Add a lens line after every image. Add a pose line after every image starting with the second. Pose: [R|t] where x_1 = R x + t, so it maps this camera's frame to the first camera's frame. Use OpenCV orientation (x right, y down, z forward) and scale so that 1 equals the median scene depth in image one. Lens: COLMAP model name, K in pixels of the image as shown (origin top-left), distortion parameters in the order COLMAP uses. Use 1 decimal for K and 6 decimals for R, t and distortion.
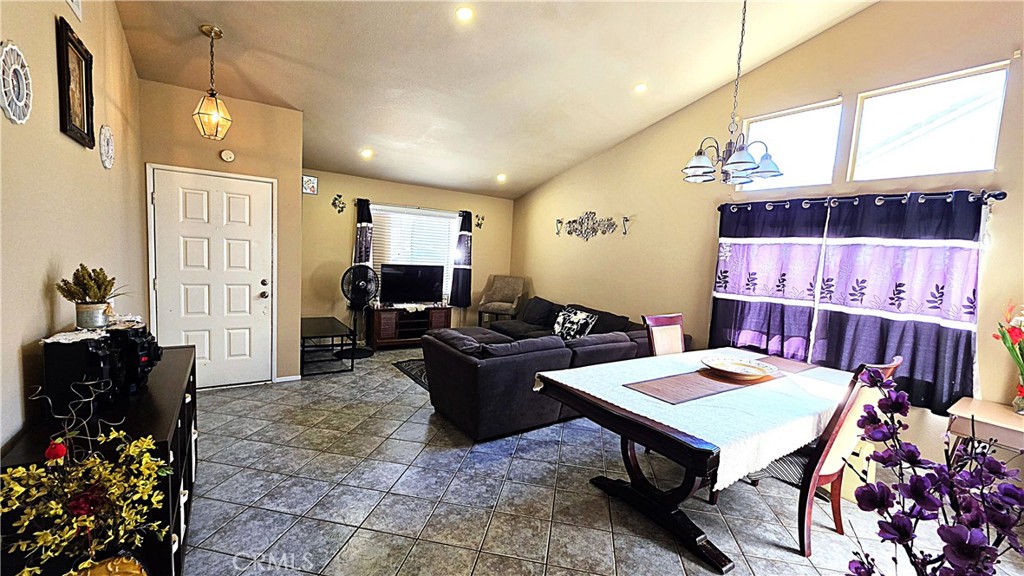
lens RADIAL K [[398.2, 0, 512.0], [0, 398.2, 288.0], [0, 0, 1]] dist [-0.001305, -0.000040]
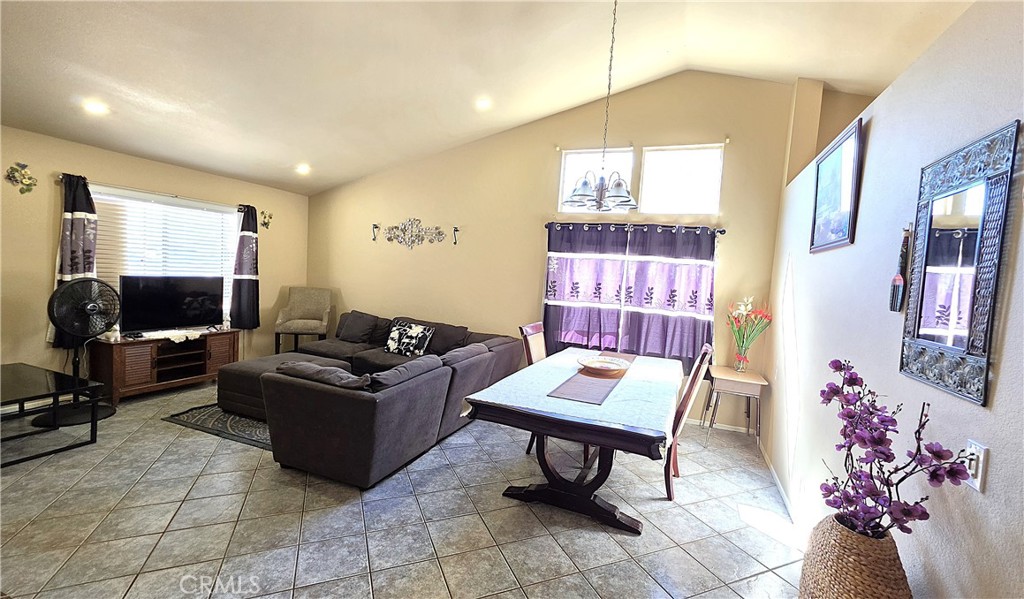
lens RADIAL K [[412.5, 0, 512.0], [0, 412.5, 299.5], [0, 0, 1]] dist [0.001922, 0.000170]
pose [[0.836218, -0.040451, 0.546903, -0.217726], [0.031121, 0.999169, 0.026317, -0.024668], [-0.547513, -0.004987, 0.836782, 0.070557]]
